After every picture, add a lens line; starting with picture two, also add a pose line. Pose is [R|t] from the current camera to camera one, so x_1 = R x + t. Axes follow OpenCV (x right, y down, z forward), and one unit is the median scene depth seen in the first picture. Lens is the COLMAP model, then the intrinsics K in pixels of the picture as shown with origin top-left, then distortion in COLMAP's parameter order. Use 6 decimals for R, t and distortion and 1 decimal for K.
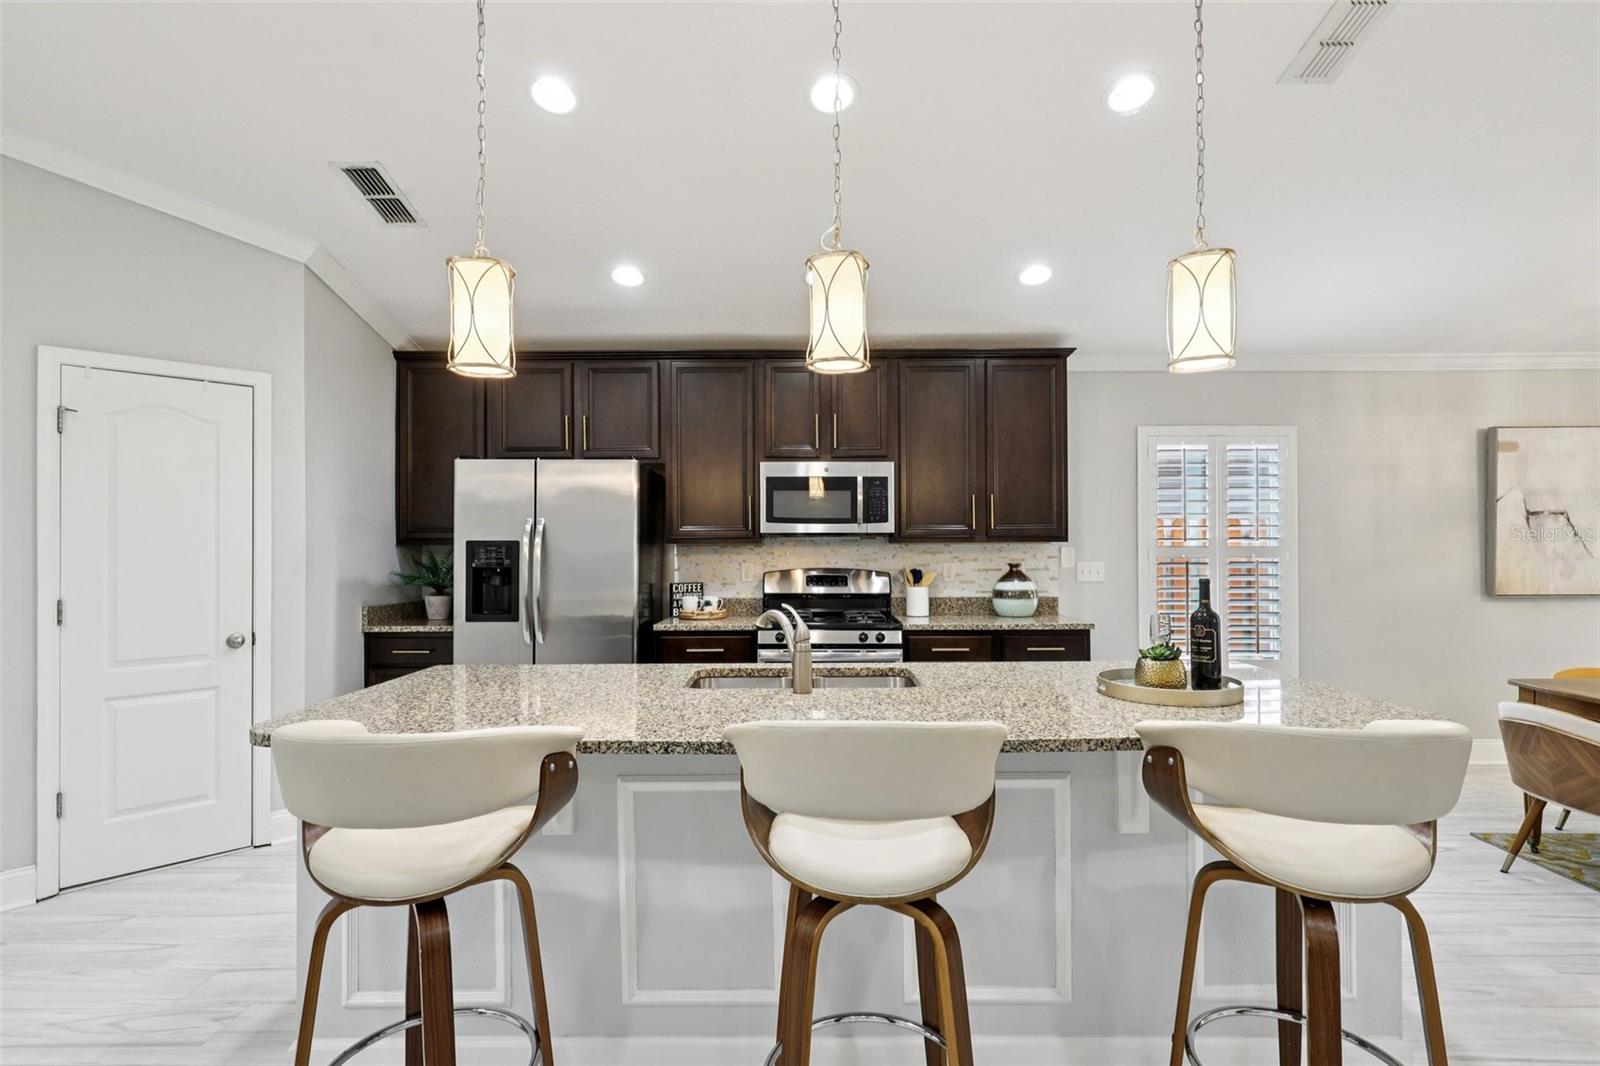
lens RADIAL K [[766.6, 0, 805.6], [0, 766.6, 542.7], [0, 0, 1]] dist [0.001970, -0.000371]
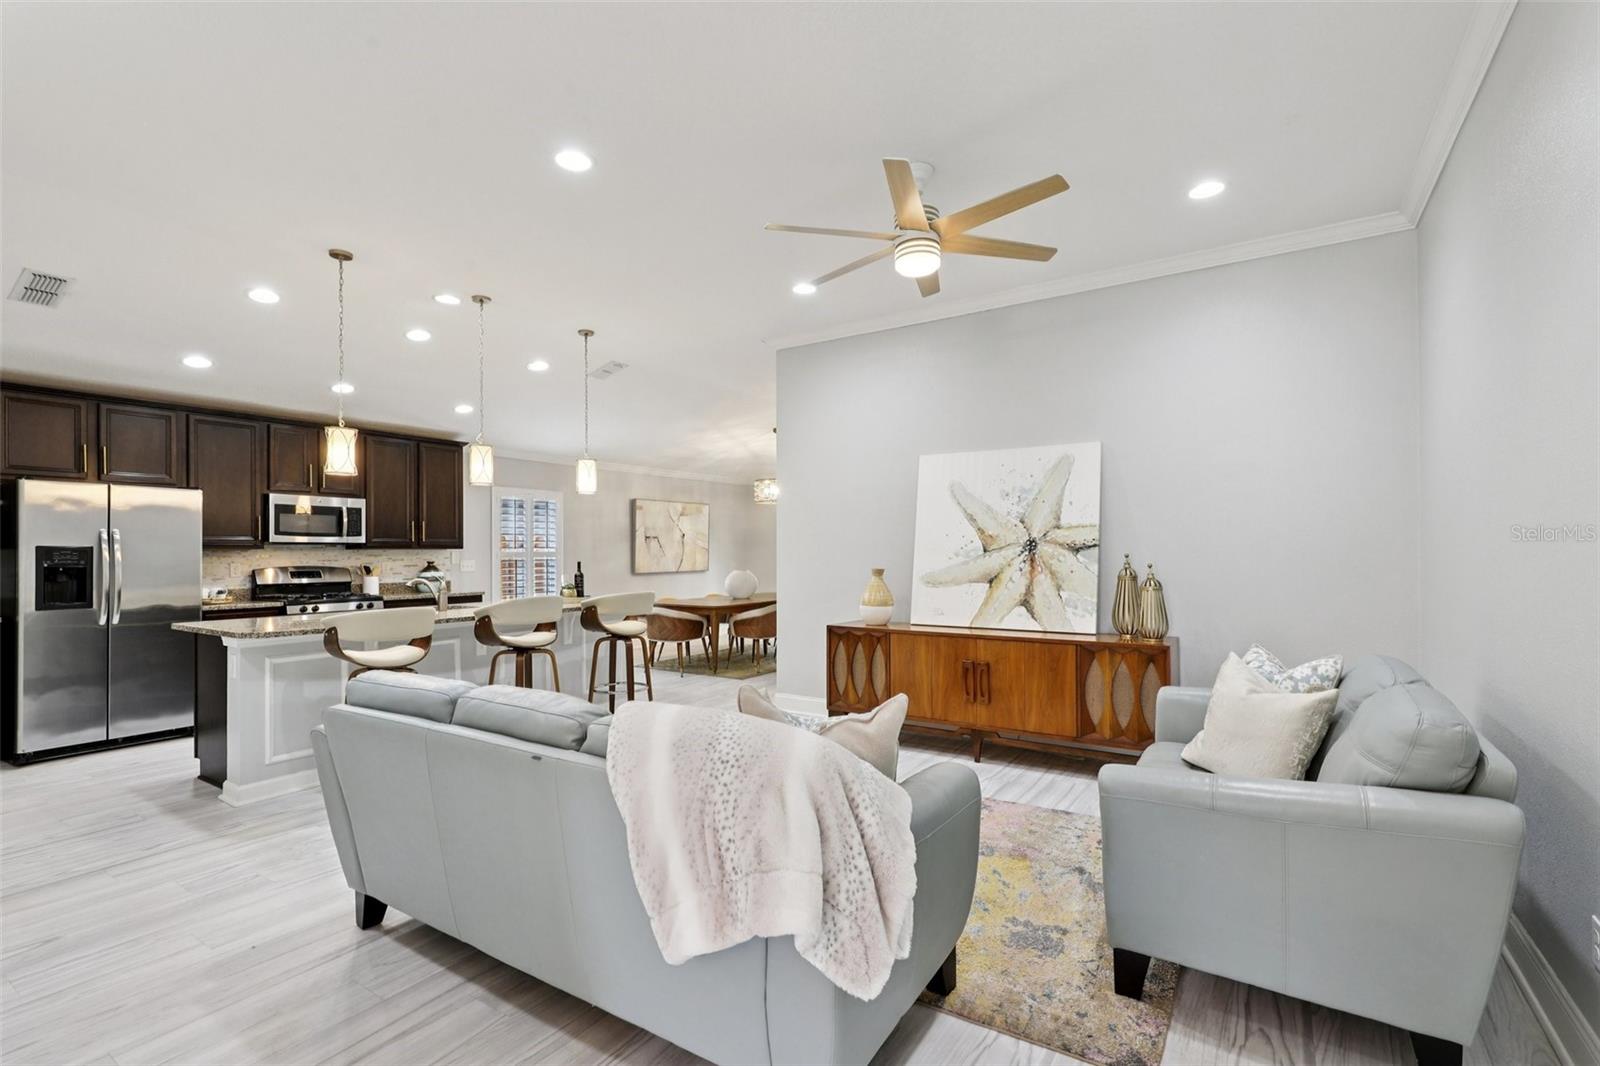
lens RADIAL K [[723.5, 0, 805.0], [0, 723.5, 547.7], [0, 0, 1]] dist [-0.004564, 0.000009]
pose [[0.537412, 0.005276, 0.843303, -0.652777], [-0.000769, 0.999983, -0.005766, 0.005220], [-0.843320, 0.002450, 0.537407, -0.586213]]
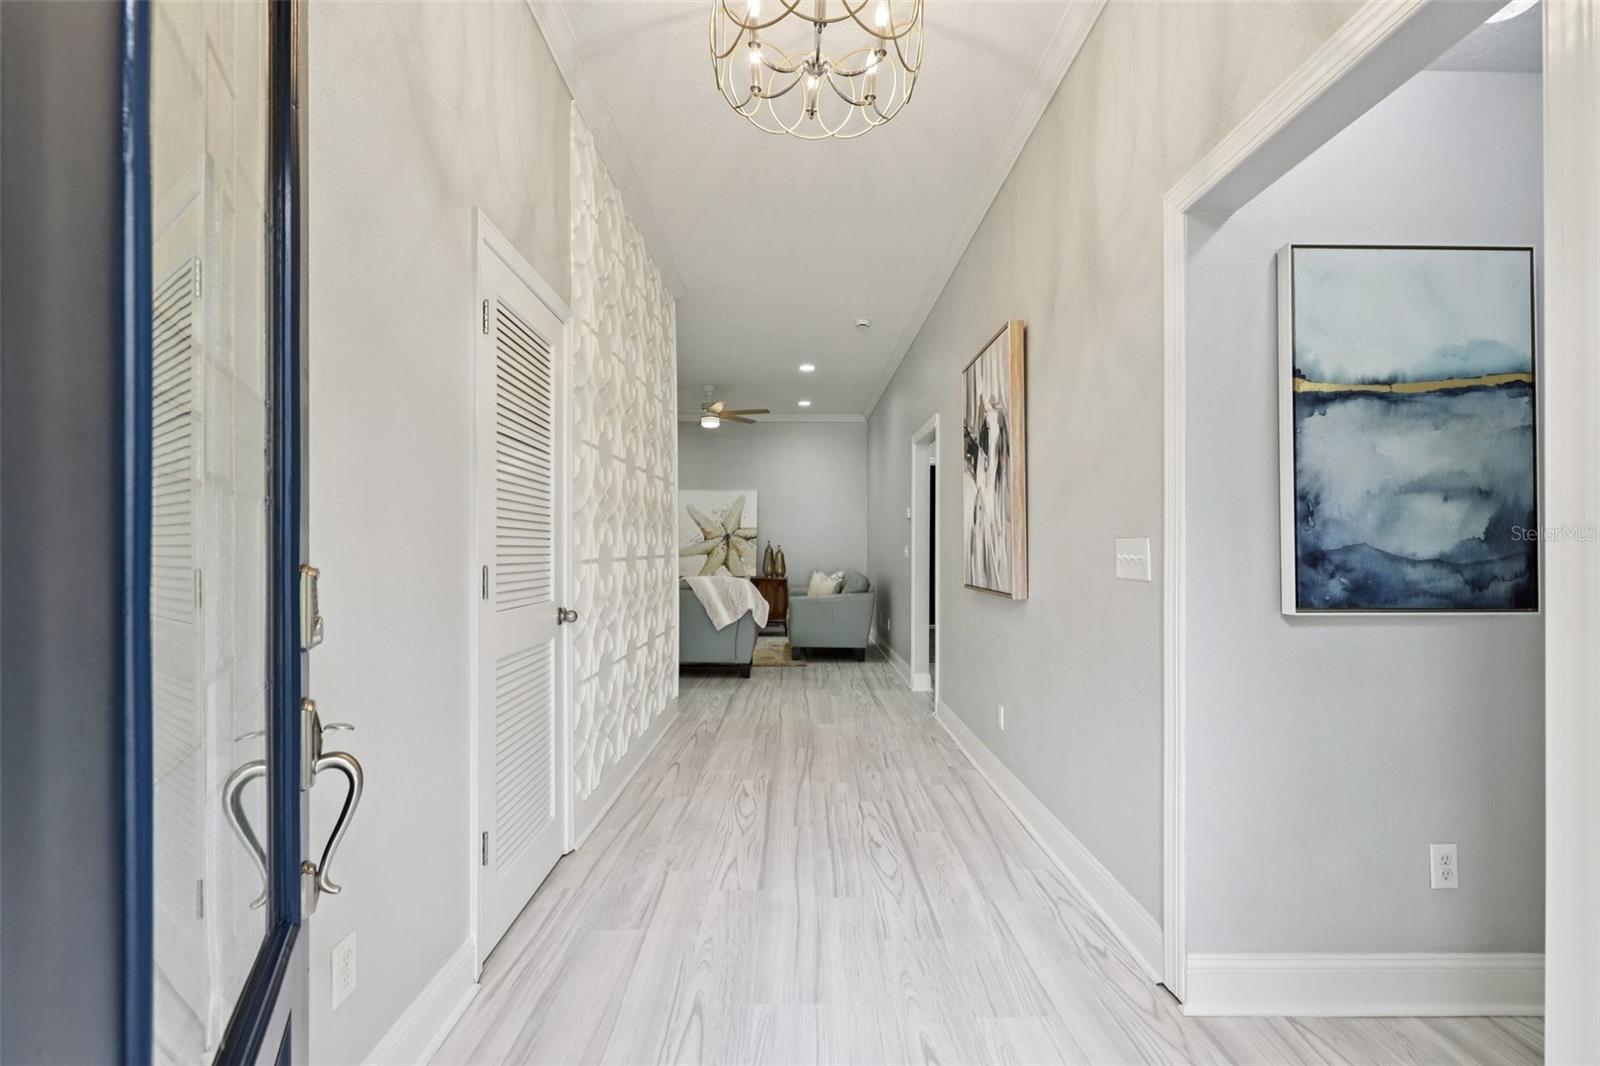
lens RADIAL K [[740.6, 0, 799.6], [0, 740.6, 548.6], [0, 0, 1]] dist [-0.000237, 0.000119]
pose [[-0.014932, 0.005399, 0.999874, -1.925158], [-0.006249, 0.999965, -0.005493, 0.043793], [-0.999869, -0.006330, -0.014898, -0.488231]]
